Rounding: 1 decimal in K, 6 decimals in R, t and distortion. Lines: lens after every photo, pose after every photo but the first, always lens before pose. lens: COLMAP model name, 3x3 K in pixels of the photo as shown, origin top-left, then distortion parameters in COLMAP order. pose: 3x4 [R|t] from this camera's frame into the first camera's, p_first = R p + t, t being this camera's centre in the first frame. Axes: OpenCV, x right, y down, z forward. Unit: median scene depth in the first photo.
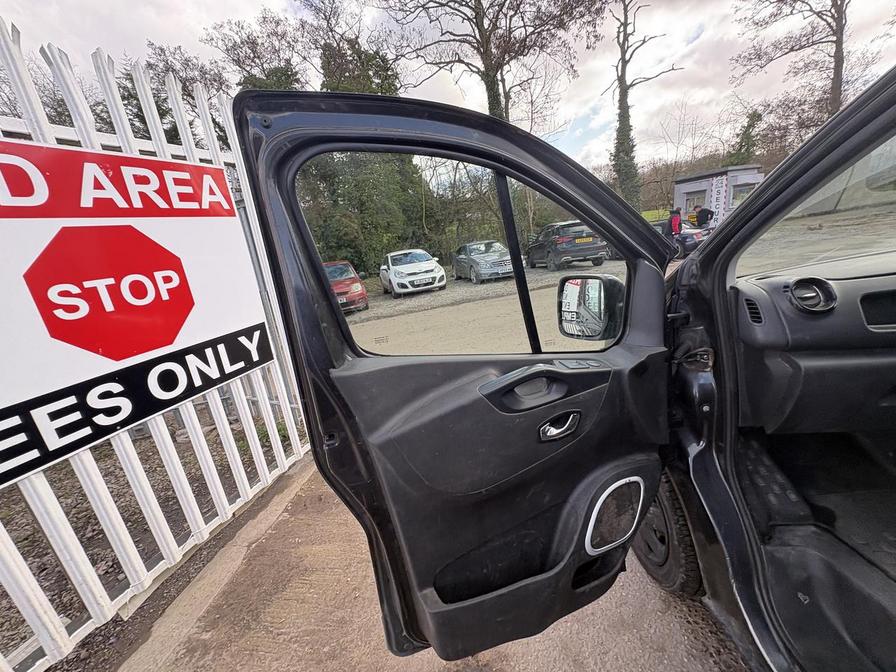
lens RADIAL K [[357.6, 0, 449.3], [0, 357.6, 335.9], [0, 0, 1]] dist [0.001303, 0.000186]
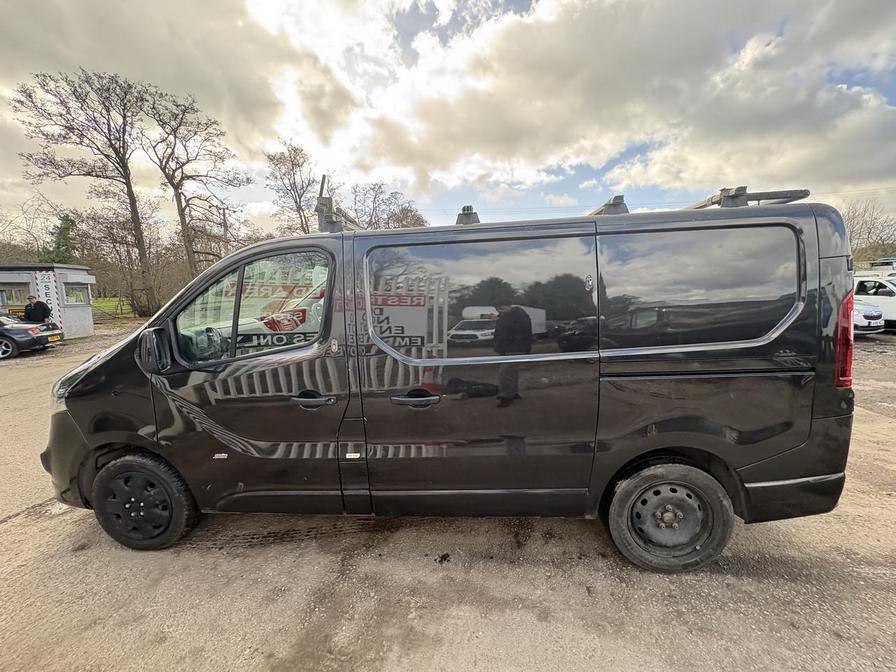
lens RADIAL K [[357.6, 0, 449.3], [0, 357.6, 335.9], [0, 0, 1]] dist [0.001303, 0.000186]
pose [[0.088906, -0.006982, 0.996016, -0.102483], [0.275273, 0.961201, -0.017834, 0.031039], [-0.957246, 0.275762, 0.087378, -0.060360]]
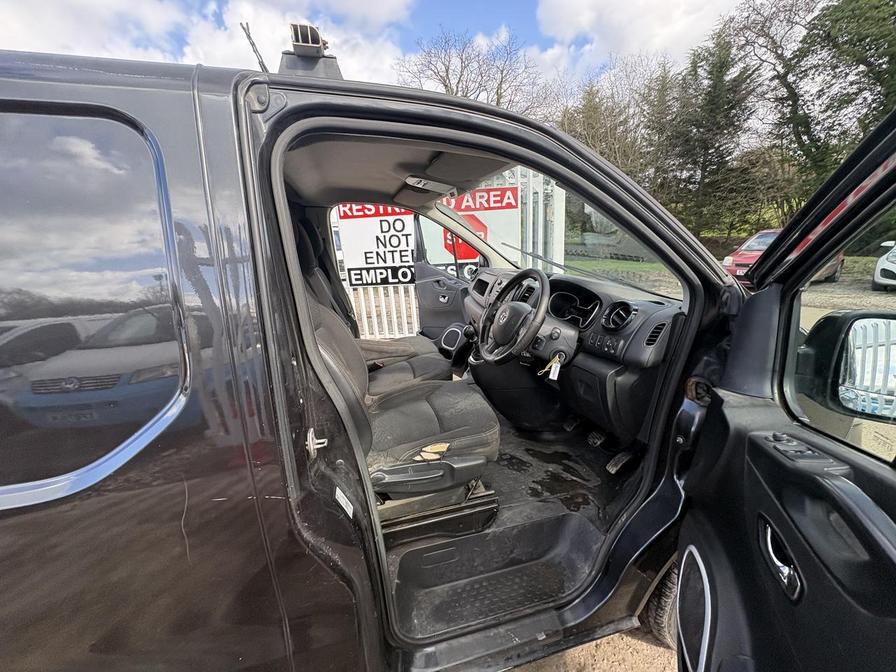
lens RADIAL K [[360.2, 0, 448.4], [0, 360.2, 334.2], [0, 0, 1]] dist [0.002776, 0.000996]
pose [[0.258685, 0.371409, -0.891705, 0.311370], [-0.244888, 0.918184, 0.311396, -0.043962], [0.934405, 0.137814, 0.328474, 0.001246]]
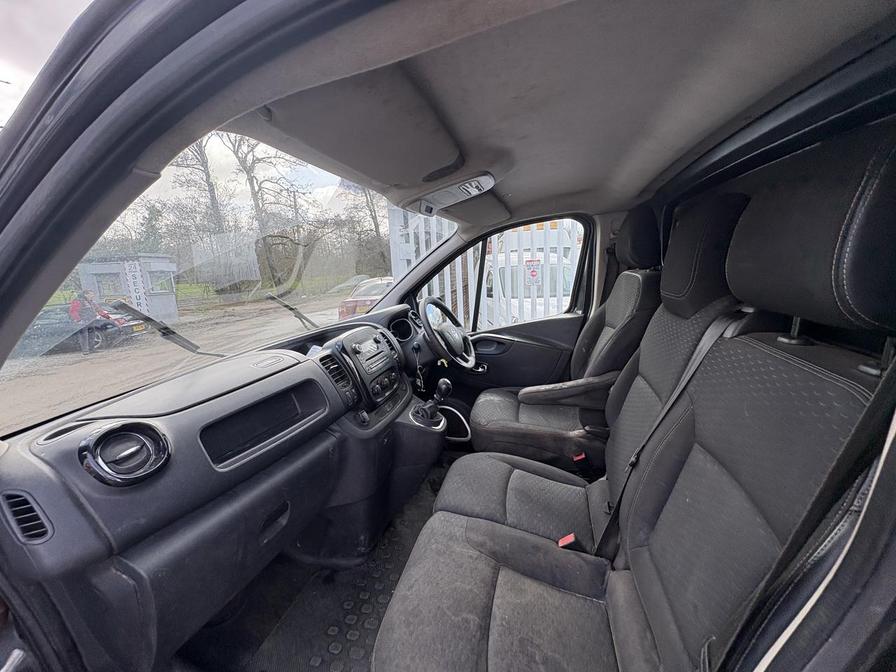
lens RADIAL K [[360.2, 0, 448.4], [0, 360.2, 334.2], [0, 0, 1]] dist [0.002776, 0.000996]
pose [[0.261879, -0.067521, 0.962736, 0.048319], [0.282619, 0.959184, -0.009605, -0.013257], [-0.922792, 0.274603, 0.270273, 0.020392]]
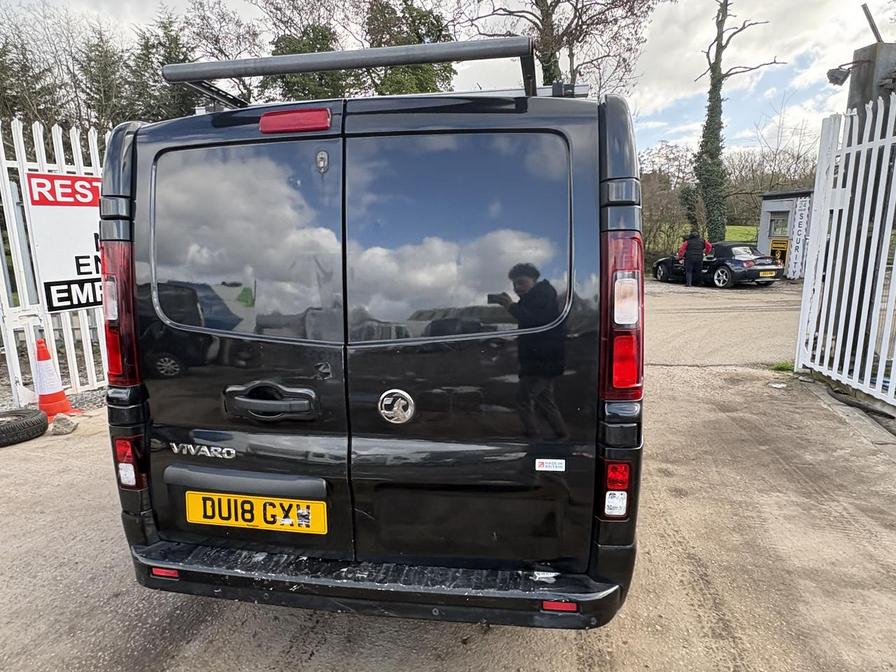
lens RADIAL K [[548.6, 0, 446.7], [0, 548.6, 334.5], [0, 0, 1]] dist [-0.000539, 0.001535]
pose [[0.979635, 0.141440, -0.142517, 0.214804], [-0.151574, 0.986442, -0.062906, 0.077148], [0.131687, 0.083227, 0.987791, -0.376808]]
